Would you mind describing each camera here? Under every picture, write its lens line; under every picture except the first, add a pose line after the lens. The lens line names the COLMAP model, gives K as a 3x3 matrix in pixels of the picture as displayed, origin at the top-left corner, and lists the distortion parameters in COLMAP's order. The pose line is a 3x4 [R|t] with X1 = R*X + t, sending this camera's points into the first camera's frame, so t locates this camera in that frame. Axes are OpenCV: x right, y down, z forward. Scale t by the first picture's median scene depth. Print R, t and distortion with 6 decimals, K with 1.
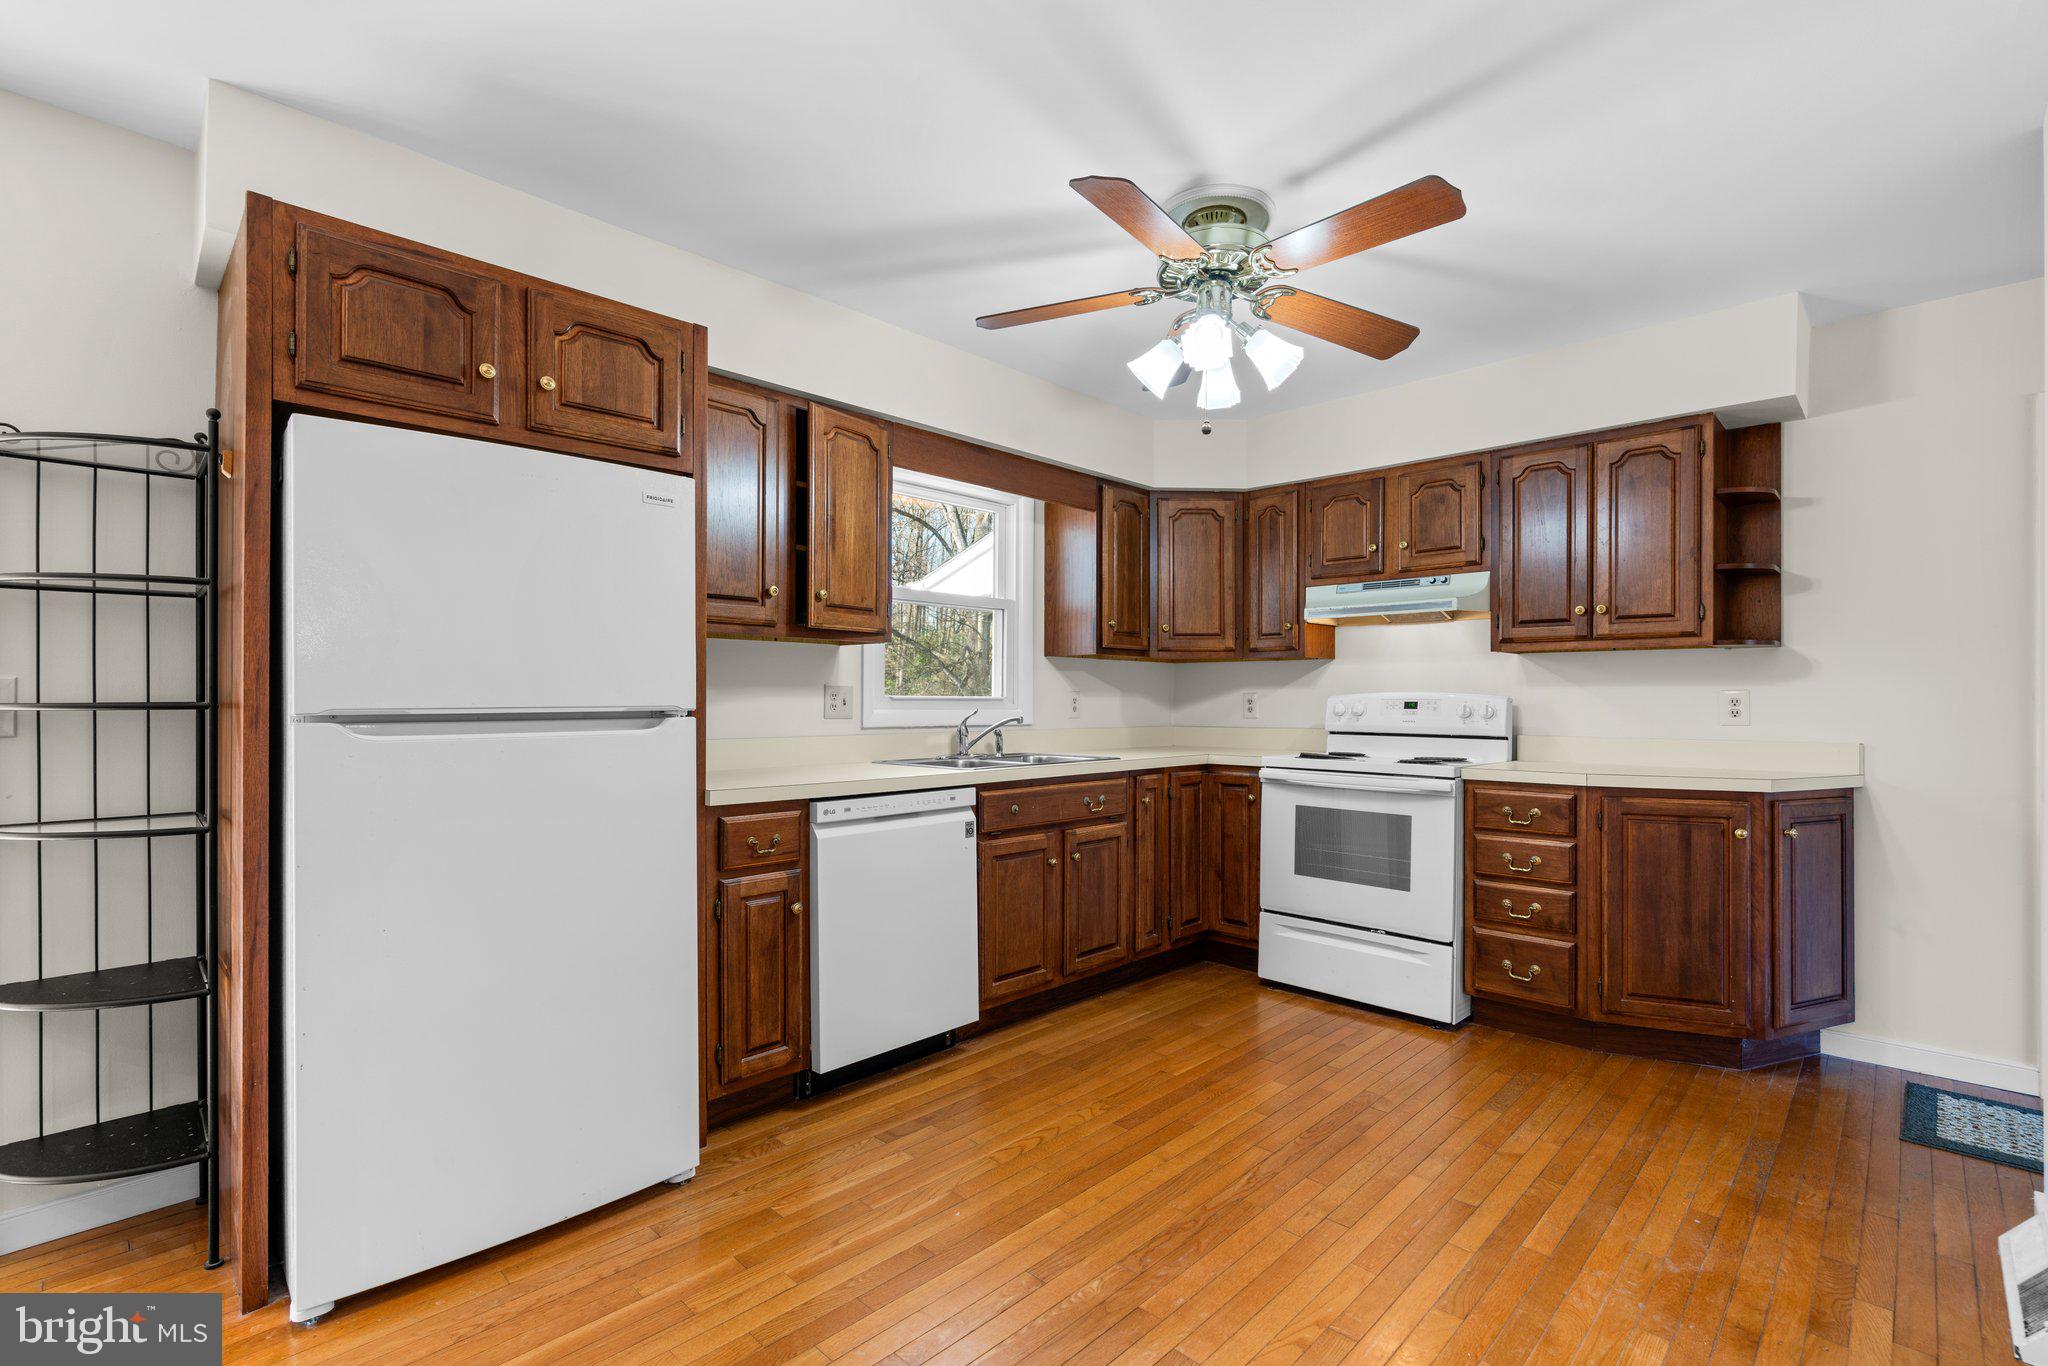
lens RADIAL K [[919.6, 0, 1017.0], [0, 919.6, 685.8], [0, 0, 1]] dist [-0.014895, 0.007048]
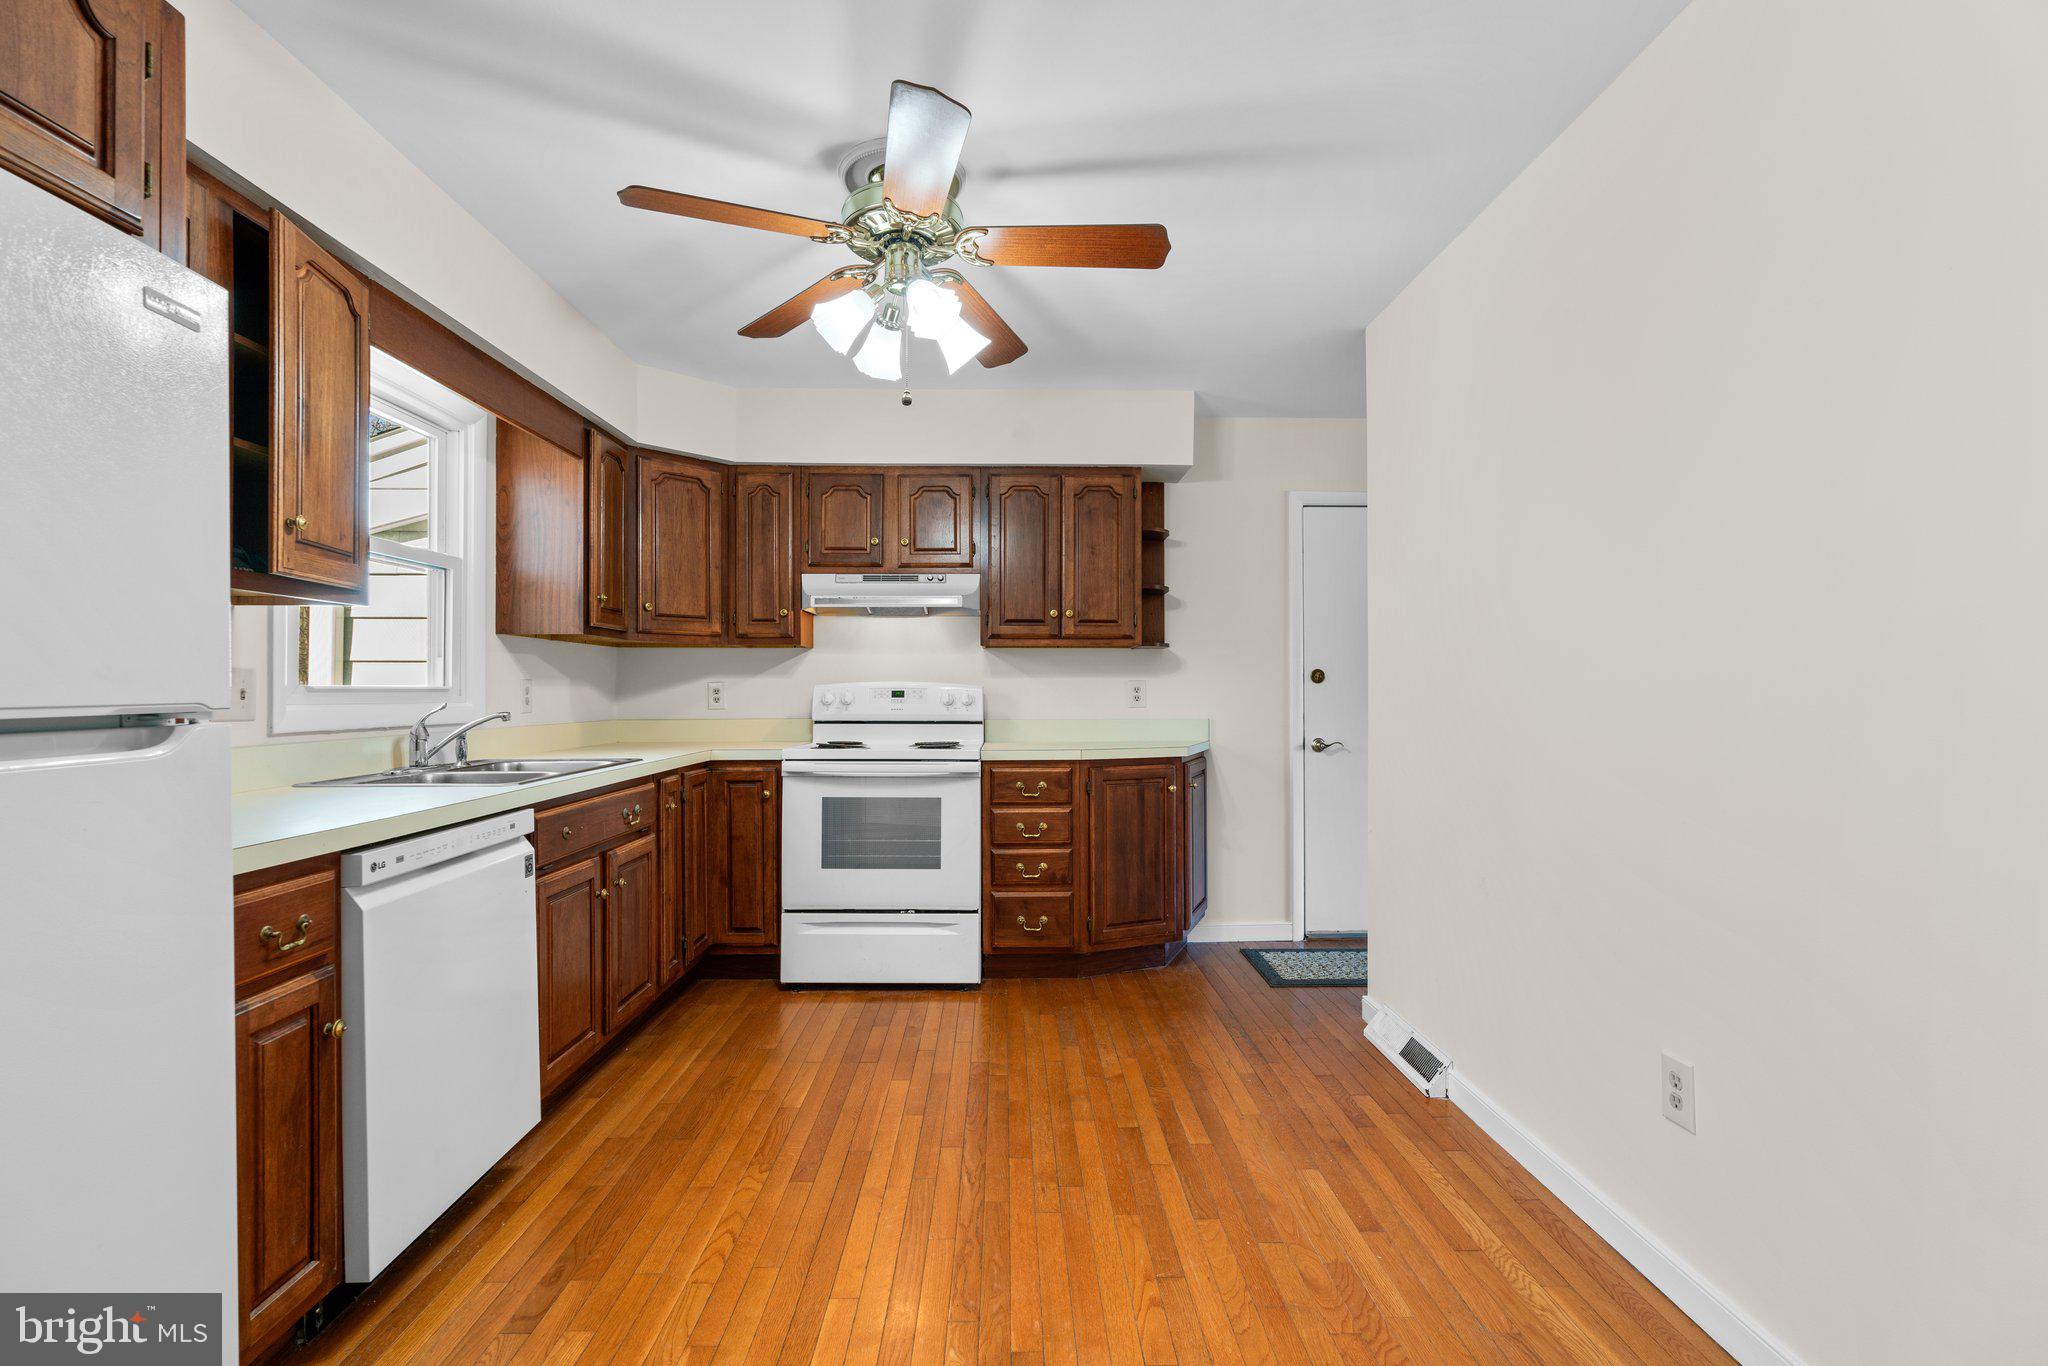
lens RADIAL K [[920.8, 0, 1017.0], [0, 920.8, 676.8], [0, 0, 1]] dist [-0.025137, 0.013356]
pose [[0.703318, 0.006357, 0.710847, -0.275002], [-0.007567, 0.999970, -0.001457, 0.002438], [-0.710835, -0.004354, 0.703346, 0.190166]]
